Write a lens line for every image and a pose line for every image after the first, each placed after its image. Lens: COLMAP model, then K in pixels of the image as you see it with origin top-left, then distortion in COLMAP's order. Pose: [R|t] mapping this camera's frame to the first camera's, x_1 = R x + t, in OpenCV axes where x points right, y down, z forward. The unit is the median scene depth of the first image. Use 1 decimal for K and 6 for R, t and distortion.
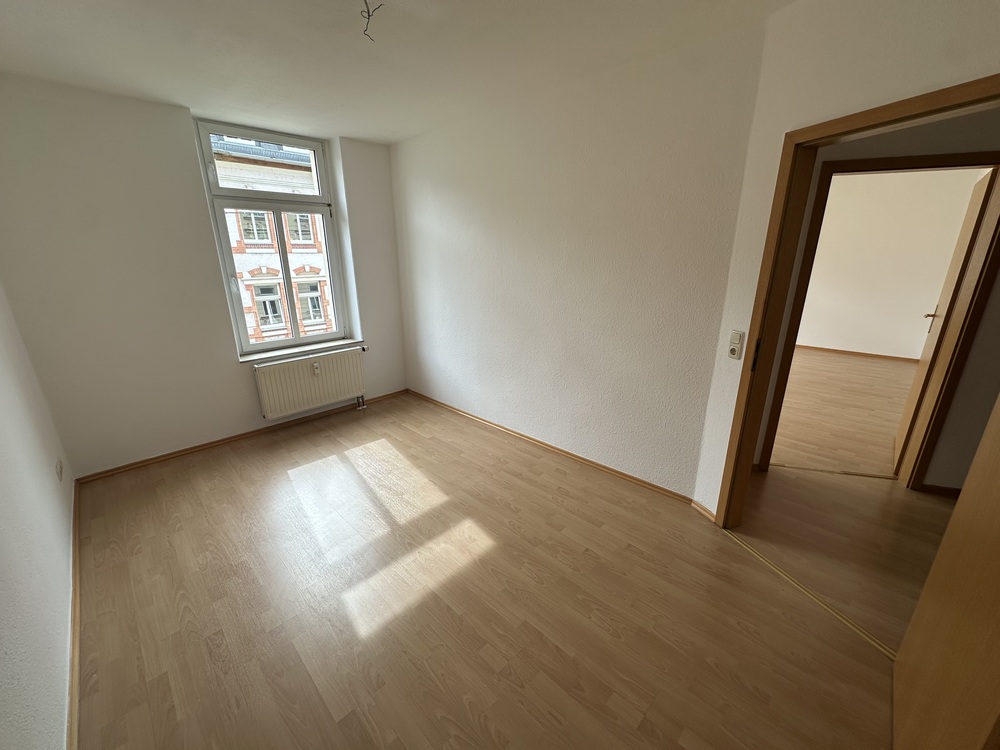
lens RADIAL K [[396.7, 0, 500.0], [0, 396.7, 375.0], [0, 0, 1]] dist [-0.001371, -0.000073]
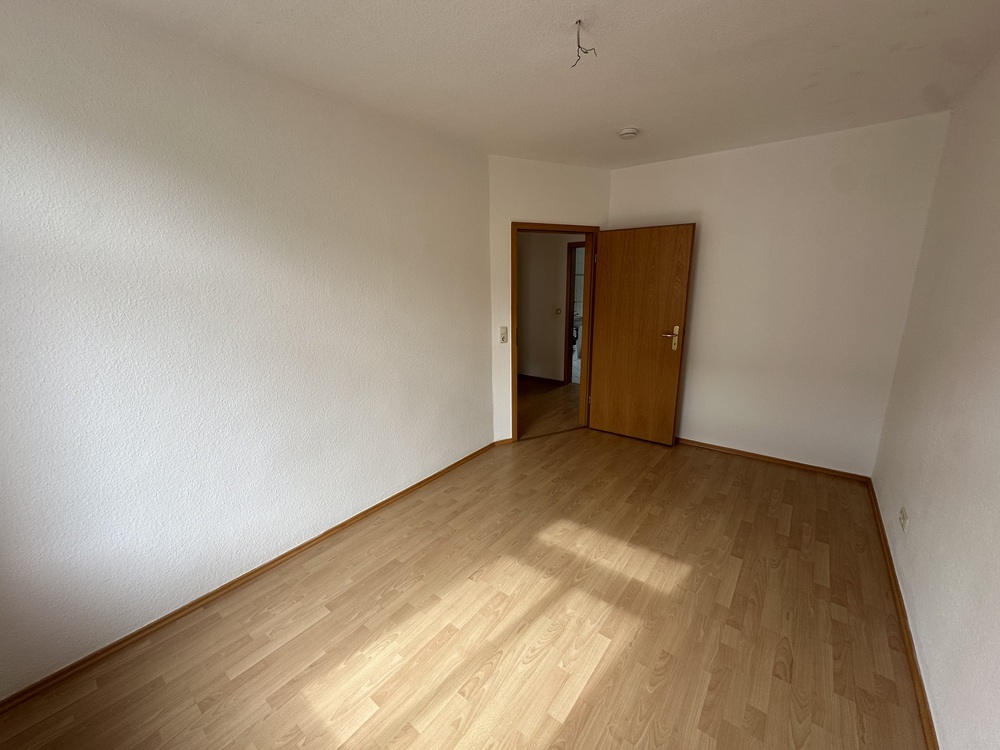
lens RADIAL K [[396.7, 0, 500.0], [0, 396.7, 375.0], [0, 0, 1]] dist [-0.001371, -0.000073]
pose [[-0.111514, -0.223366, 0.968335, -0.967320], [0.307324, 0.918895, 0.247354, -0.301544], [-0.945048, 0.325176, -0.033824, 0.989936]]
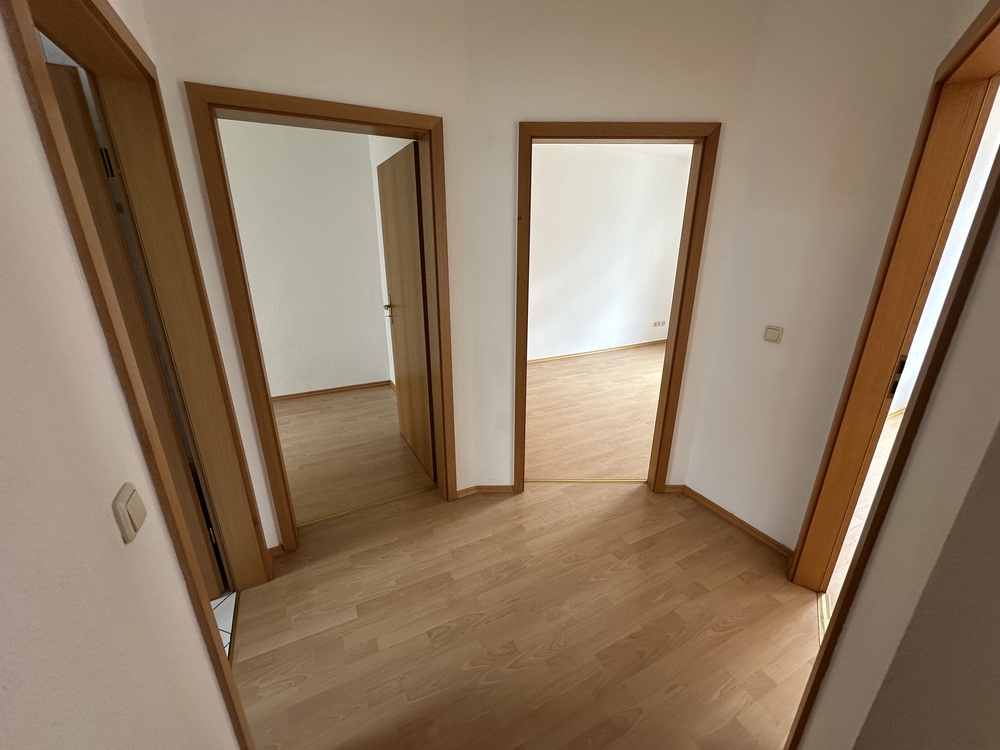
lens RADIAL K [[406.2, 0, 501.8], [0, 406.2, 387.5], [0, 0, 1]] dist [0.000062, 0.000031]
pose [[-0.312980, 0.326321, -0.891941, 1.570958], [-0.277571, 0.866694, 0.414483, -0.196652], [0.908294, 0.377302, -0.180680, 0.700180]]
